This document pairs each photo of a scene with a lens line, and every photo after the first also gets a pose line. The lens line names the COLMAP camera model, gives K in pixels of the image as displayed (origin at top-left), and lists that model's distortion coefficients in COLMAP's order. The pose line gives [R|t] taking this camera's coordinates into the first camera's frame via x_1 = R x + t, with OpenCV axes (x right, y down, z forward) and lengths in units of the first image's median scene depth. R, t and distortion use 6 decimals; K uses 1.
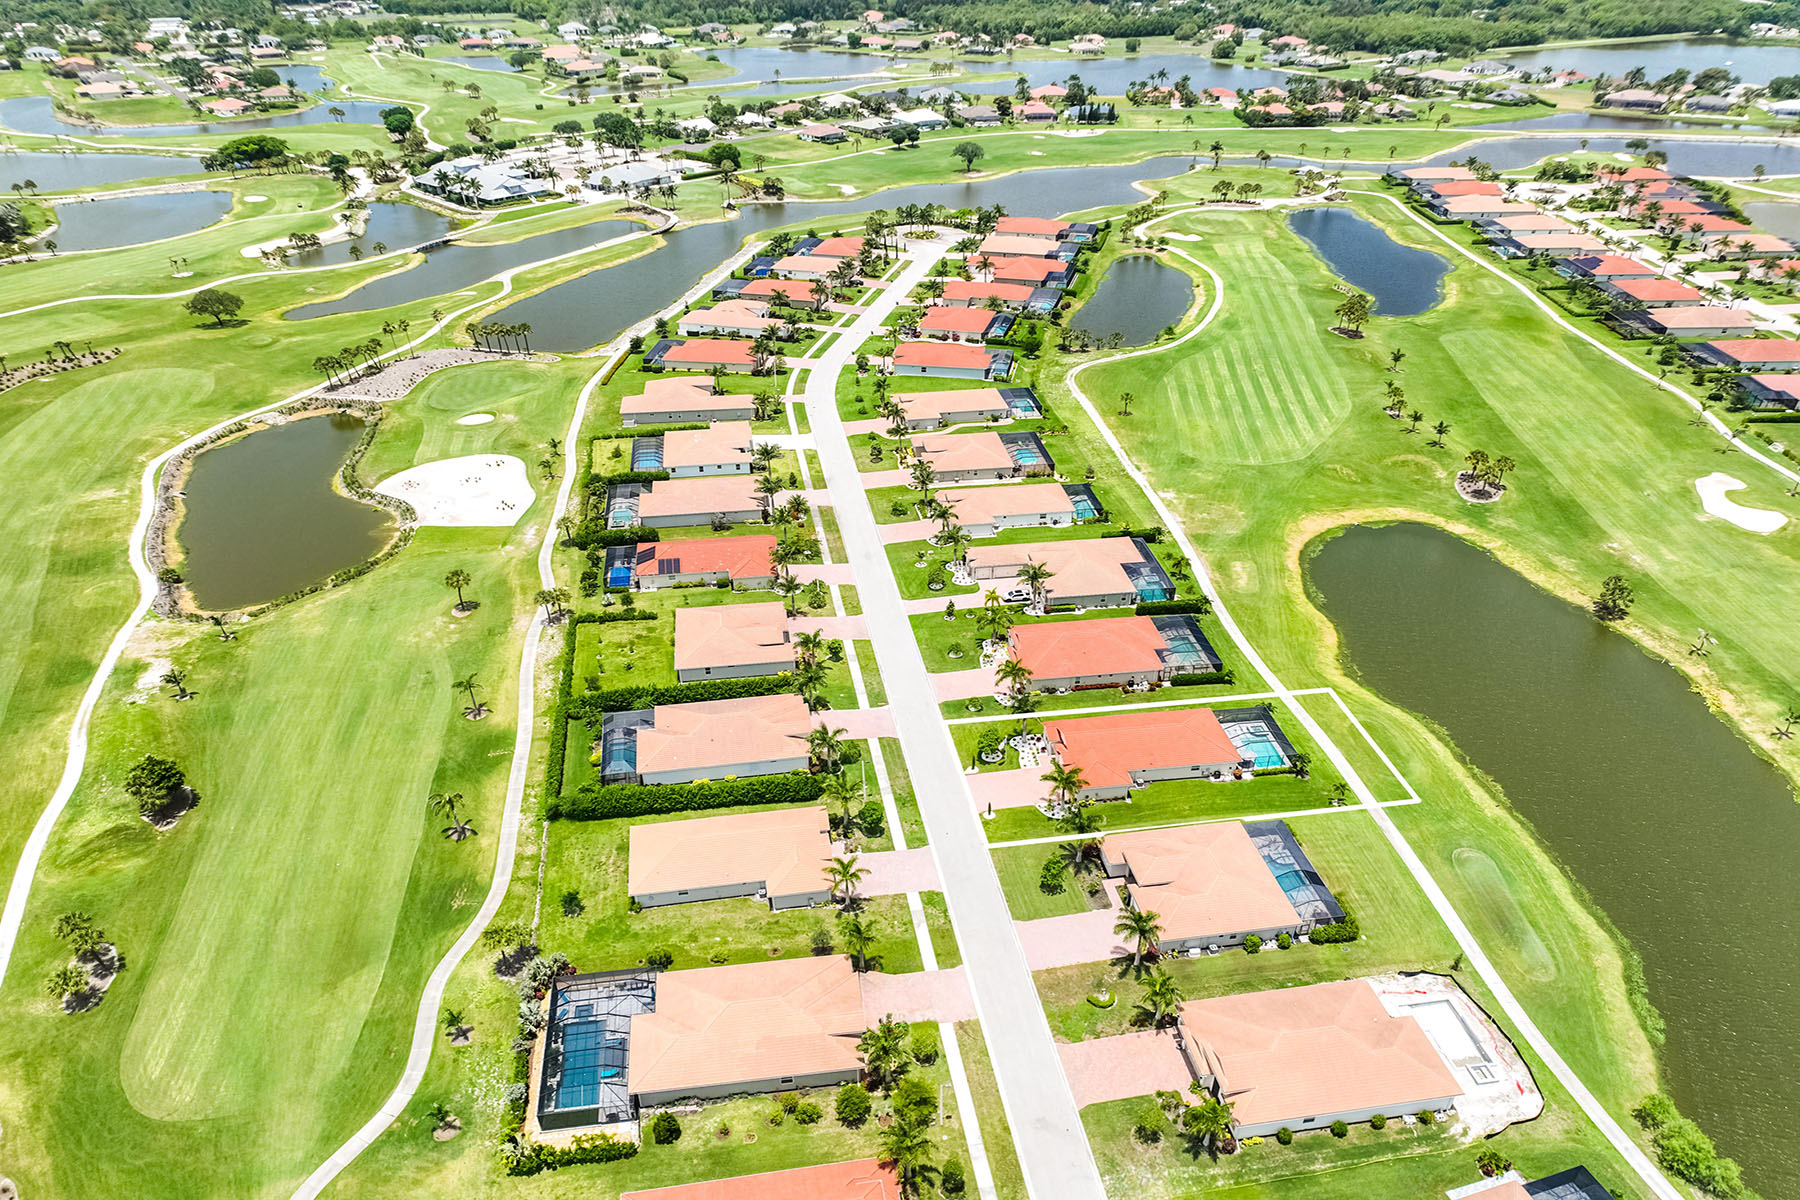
lens RADIAL K [[1290.9, 0, 899.2], [0, 1290.9, 658.6], [0, 0, 1]] dist [0.001154, 0.012799]
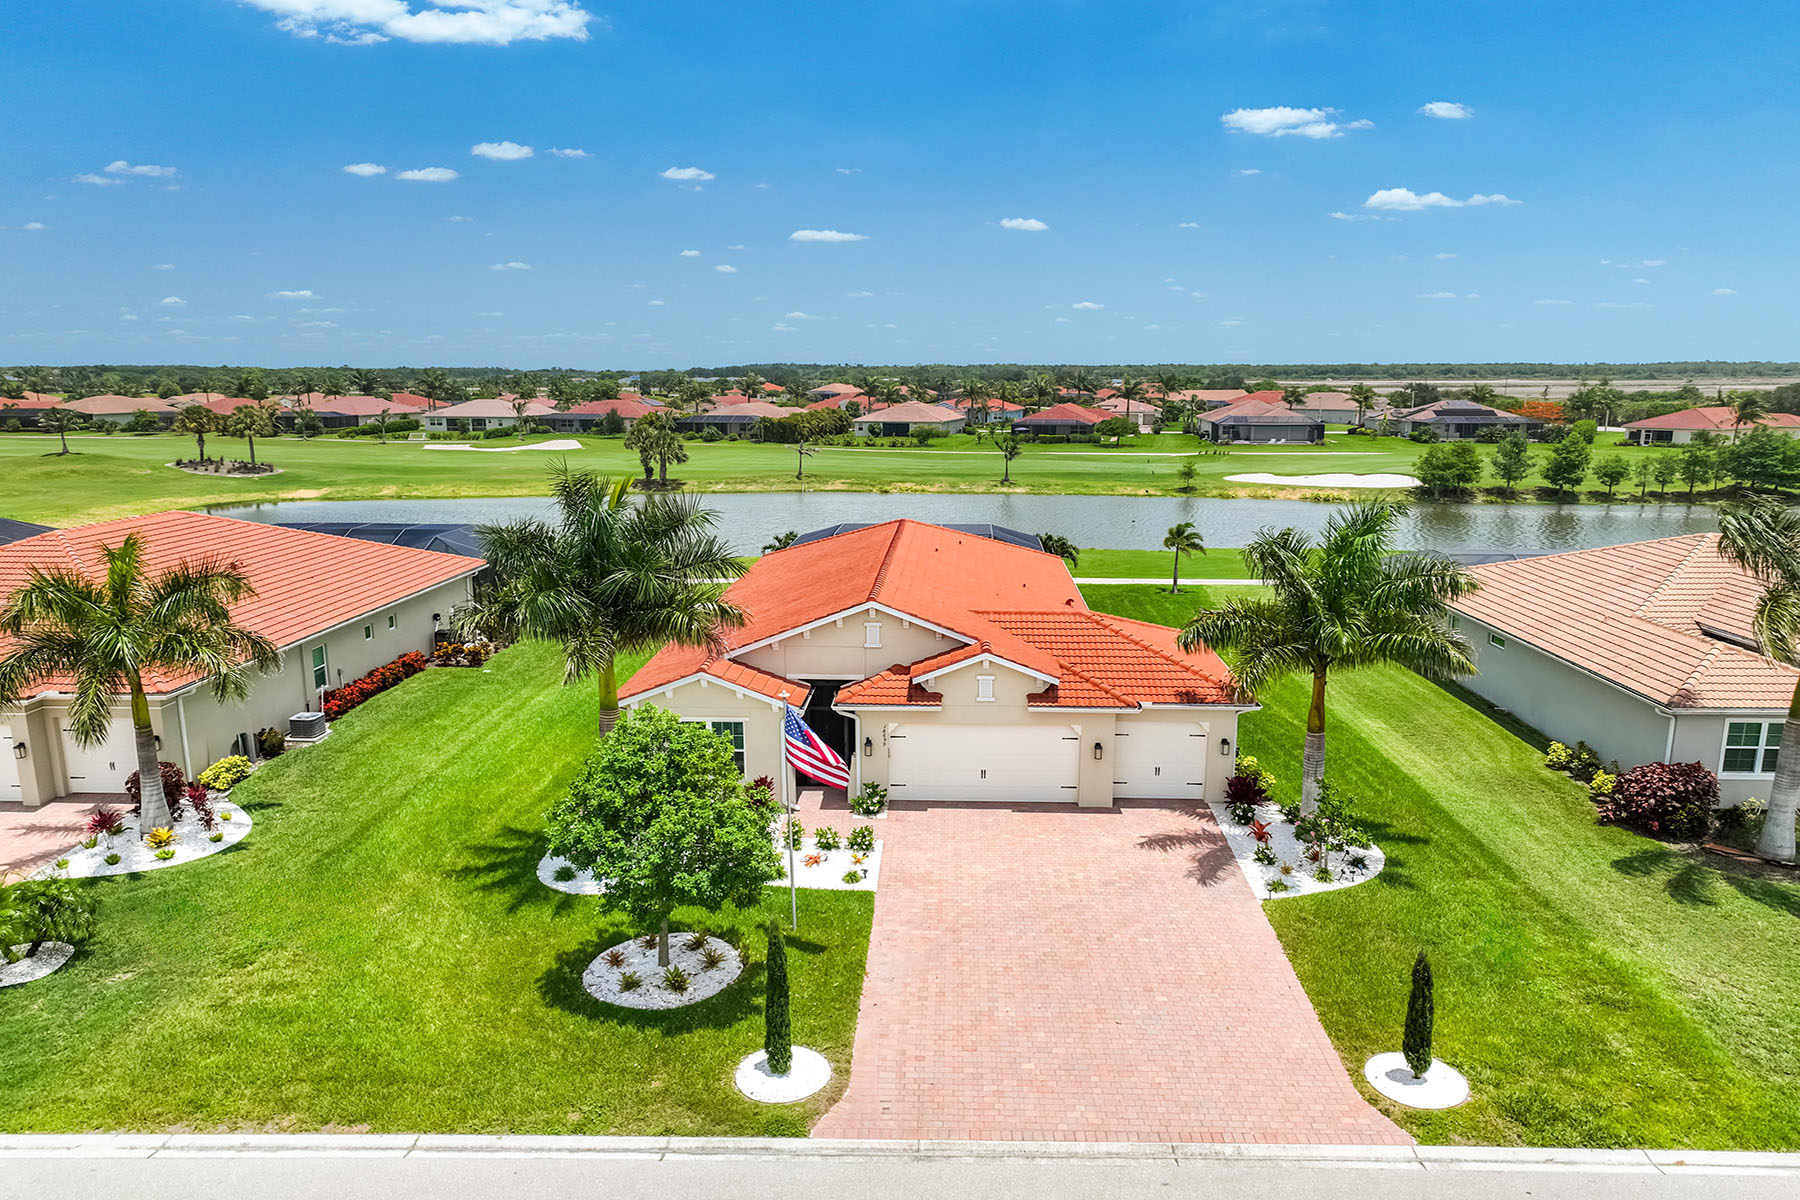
lens RADIAL K [[1273.0, 0, 900.0], [0, 1273.0, 600.0], [0, 0, 1]] dist [0.005636, 0.007567]
pose [[0.187551, -0.174347, 0.966658, -0.030707], [0.519785, 0.852656, 0.052937, 0.033644], [-0.833456, 0.492525, 0.250540, 0.644550]]
